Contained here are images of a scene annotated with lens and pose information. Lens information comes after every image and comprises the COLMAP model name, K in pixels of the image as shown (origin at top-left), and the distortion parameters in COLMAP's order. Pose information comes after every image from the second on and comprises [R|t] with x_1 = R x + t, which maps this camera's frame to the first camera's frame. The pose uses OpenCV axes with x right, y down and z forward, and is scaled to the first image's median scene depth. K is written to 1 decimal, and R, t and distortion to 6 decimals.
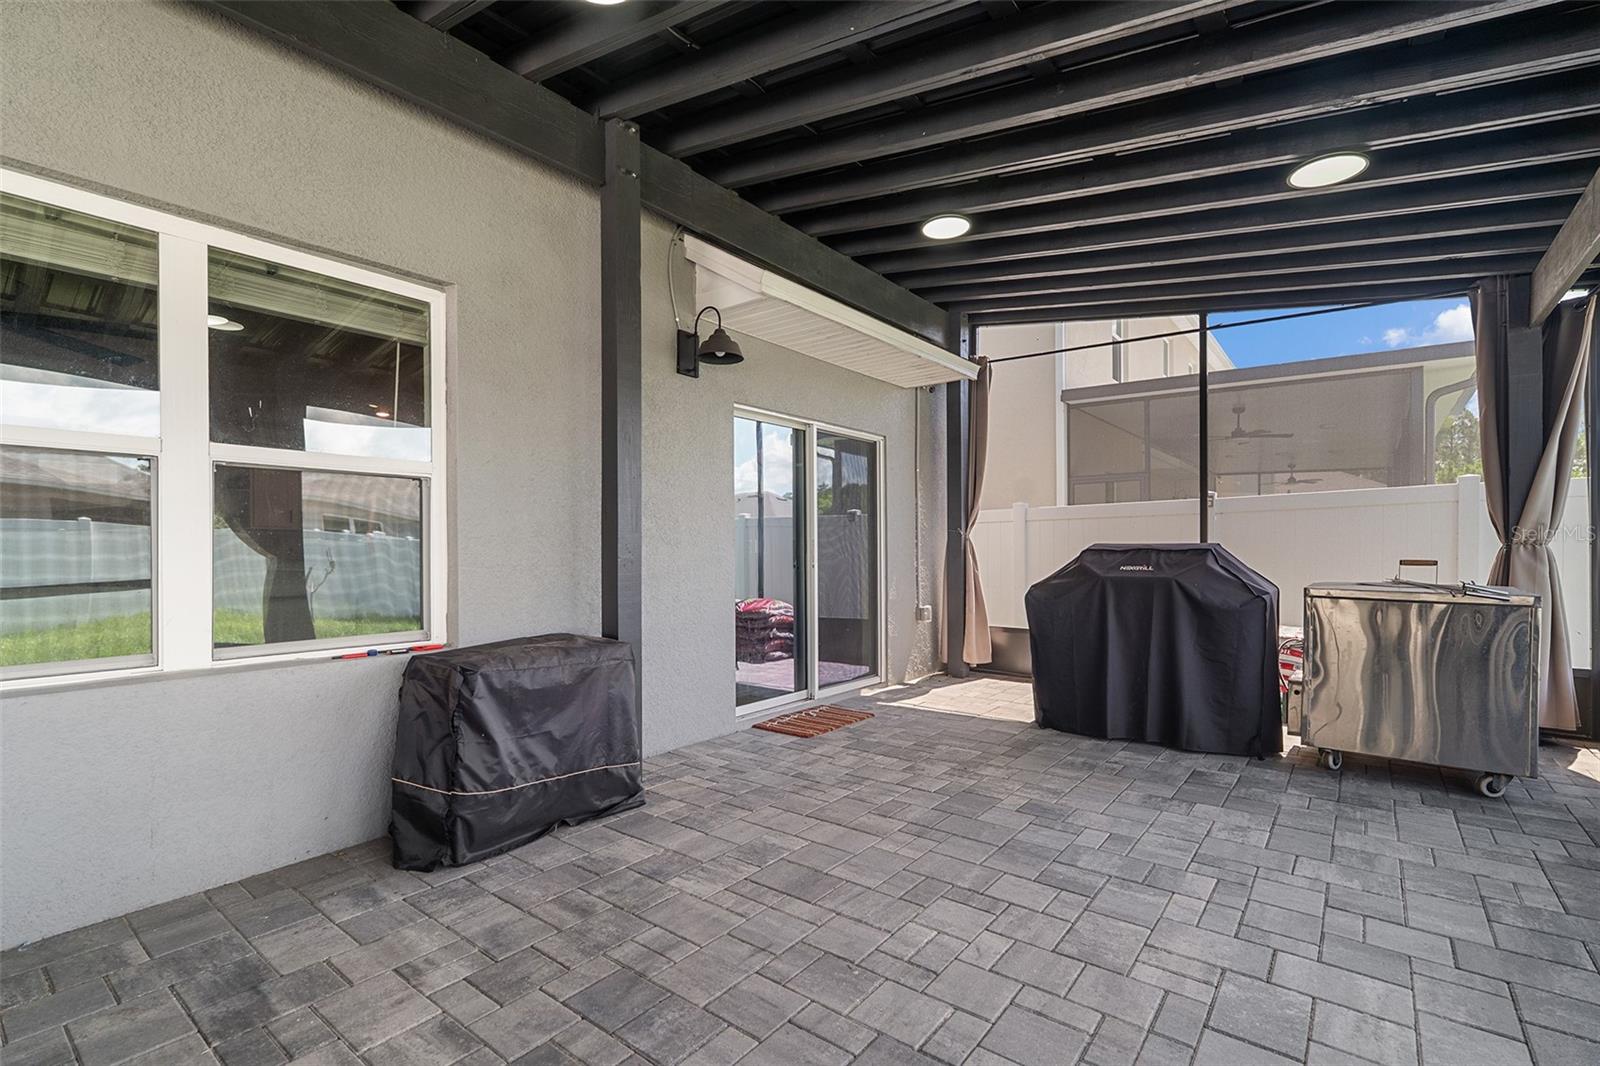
lens RADIAL K [[725.0, 0, 801.9], [0, 725.0, 542.8], [0, 0, 1]] dist [-0.002823, 0.000099]
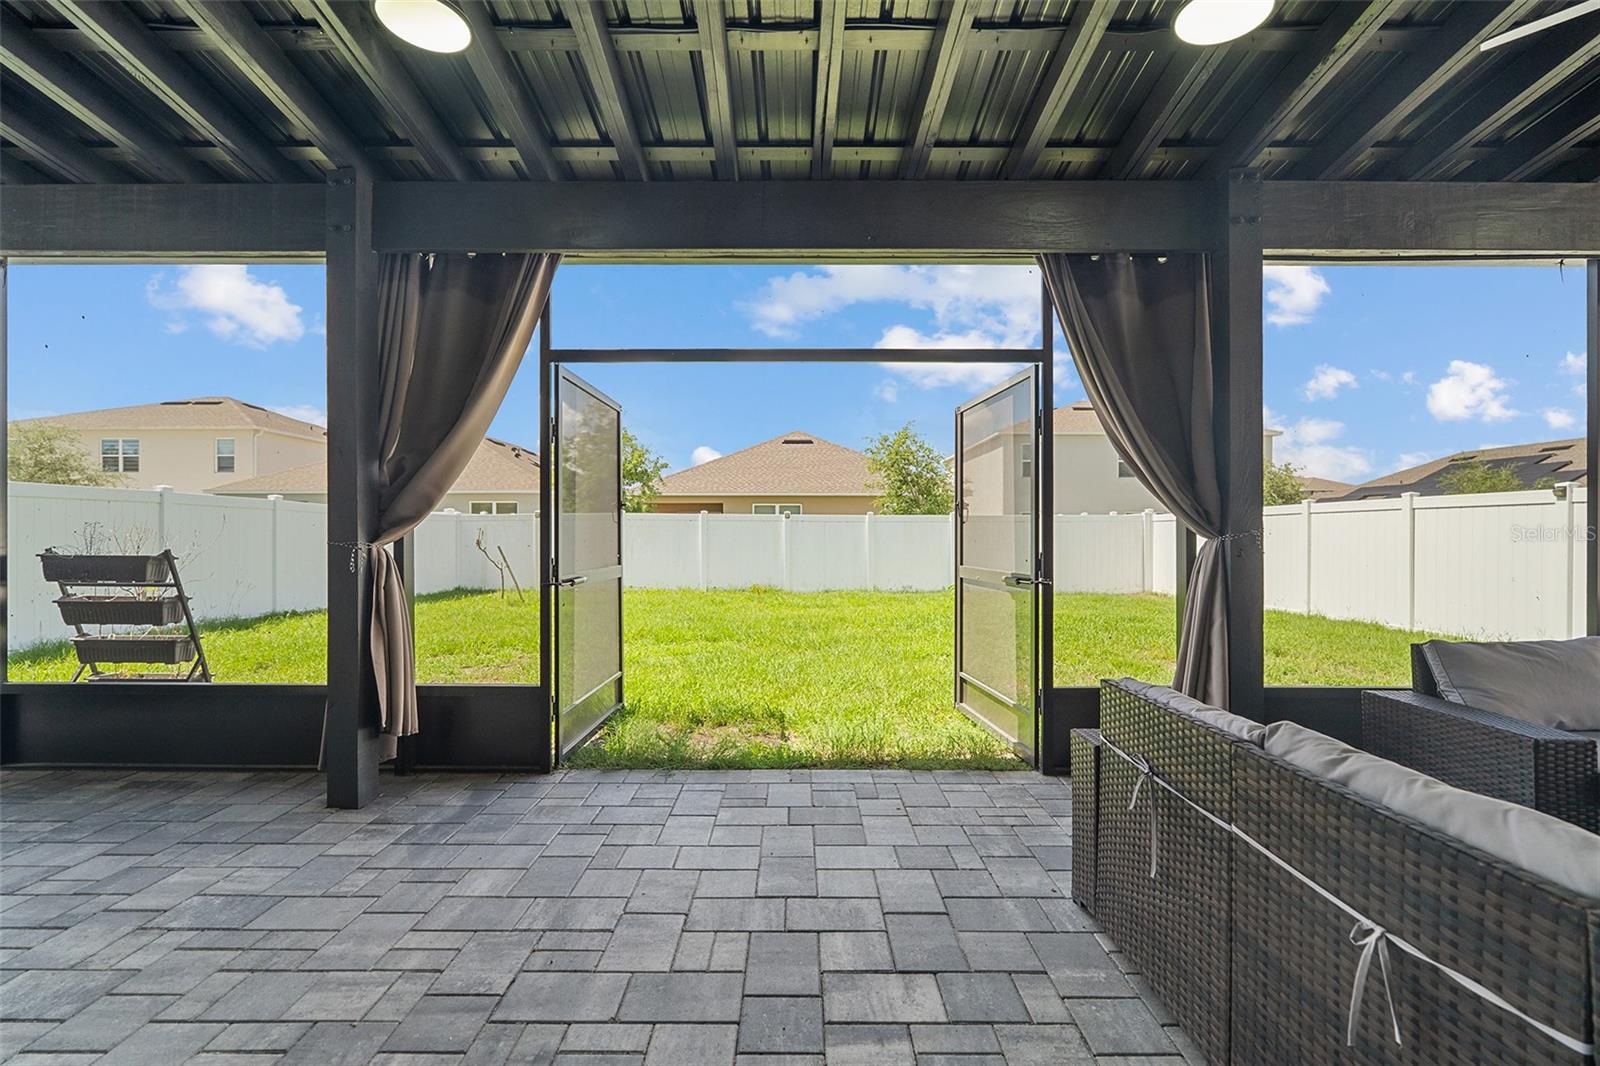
lens RADIAL K [[725.0, 0, 801.9], [0, 725.0, 542.8], [0, 0, 1]] dist [-0.002823, 0.000099]
pose [[-0.614993, -0.001513, 0.788531, -0.459227], [-0.006446, 0.999974, -0.003108, 0.008373], [-0.788506, -0.006994, -0.614987, 0.472270]]
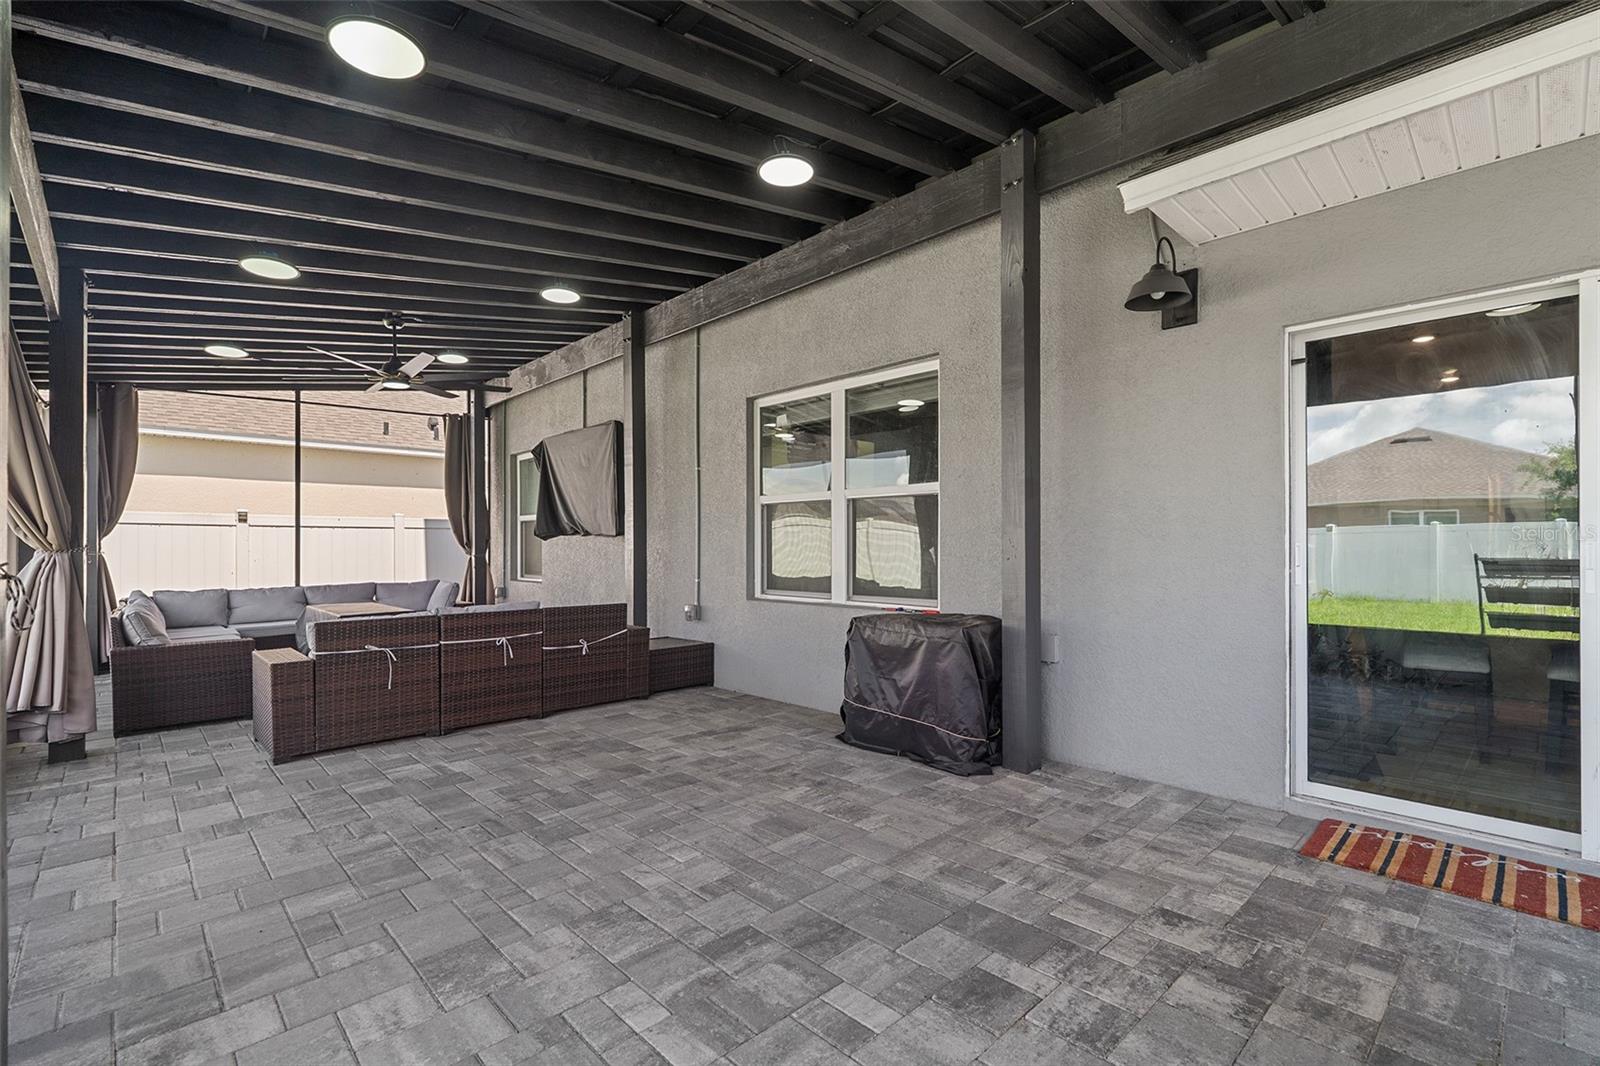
lens RADIAL K [[725.0, 0, 801.9], [0, 725.0, 542.8], [0, 0, 1]] dist [-0.002823, 0.000099]
pose [[-0.143020, 0.003221, -0.989715, 0.800757], [0.015989, 0.999872, 0.000944, 0.000882], [0.989591, -0.015689, -0.143053, 0.811403]]
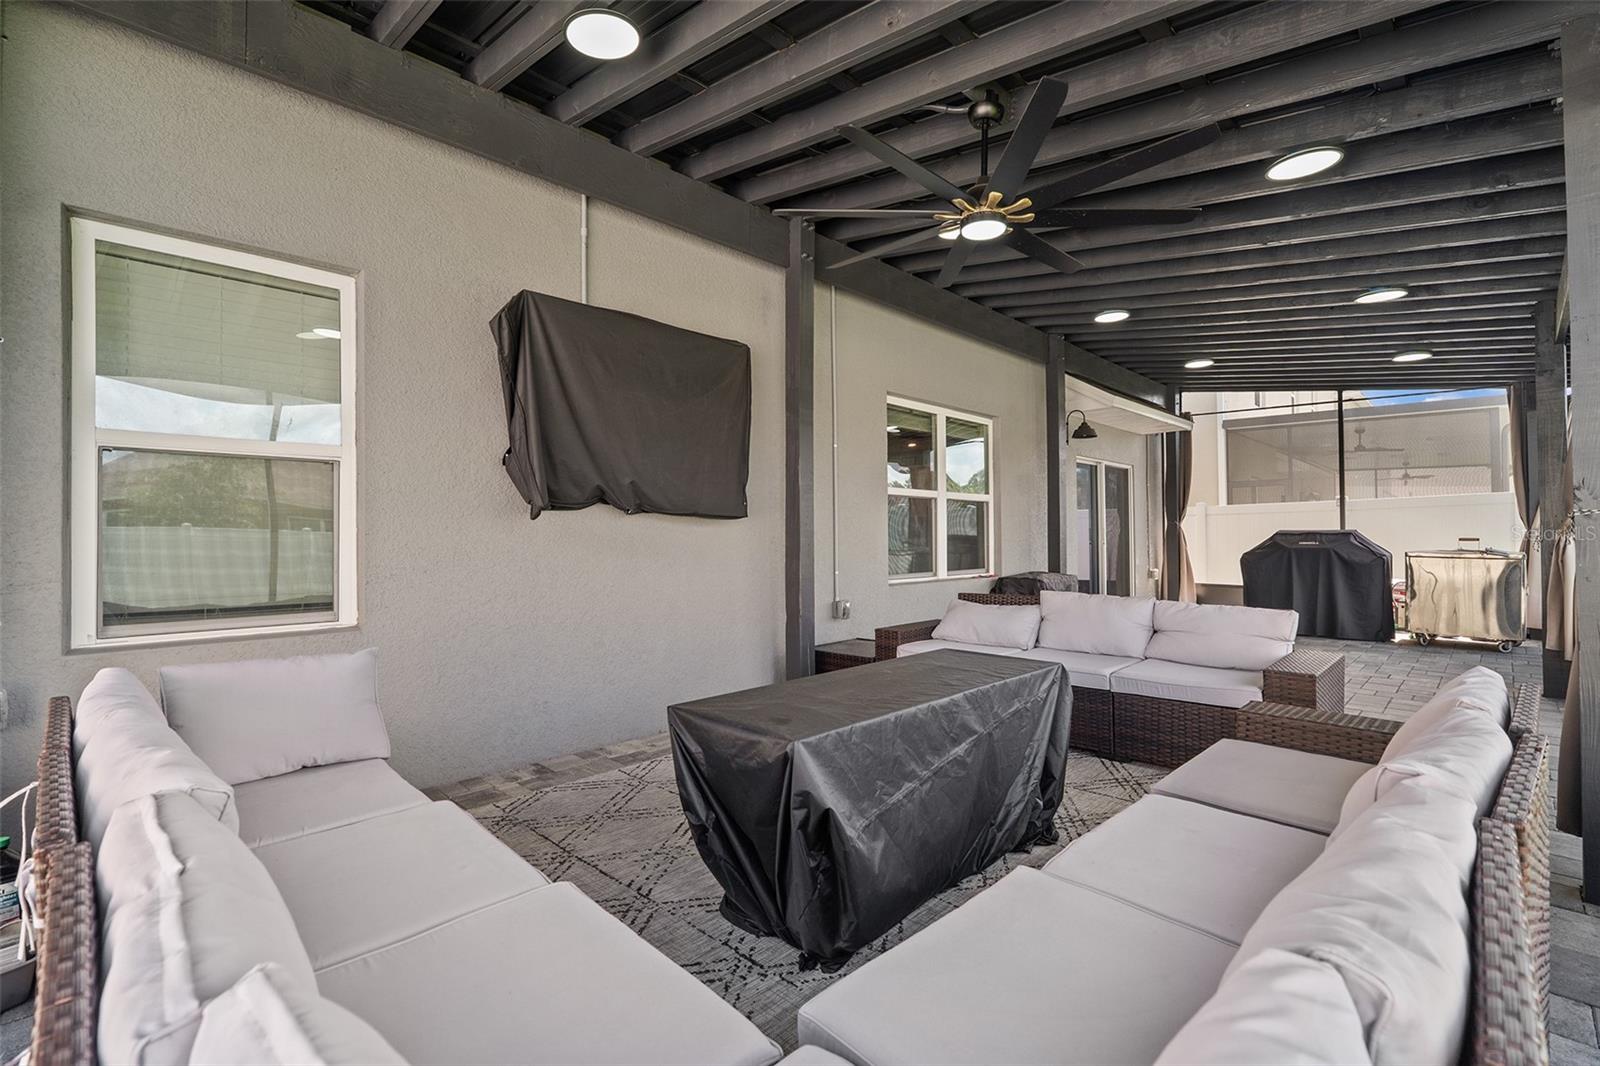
lens RADIAL K [[749.5, 0, 796.8], [0, 749.5, 519.6], [0, 0, 1]] dist [0.013937, -0.000560]
pose [[0.996002, -0.003690, -0.089258, -0.761996], [0.002221, 0.999860, -0.016556, 0.004107], [0.089307, 0.016292, 0.995871, -1.184499]]
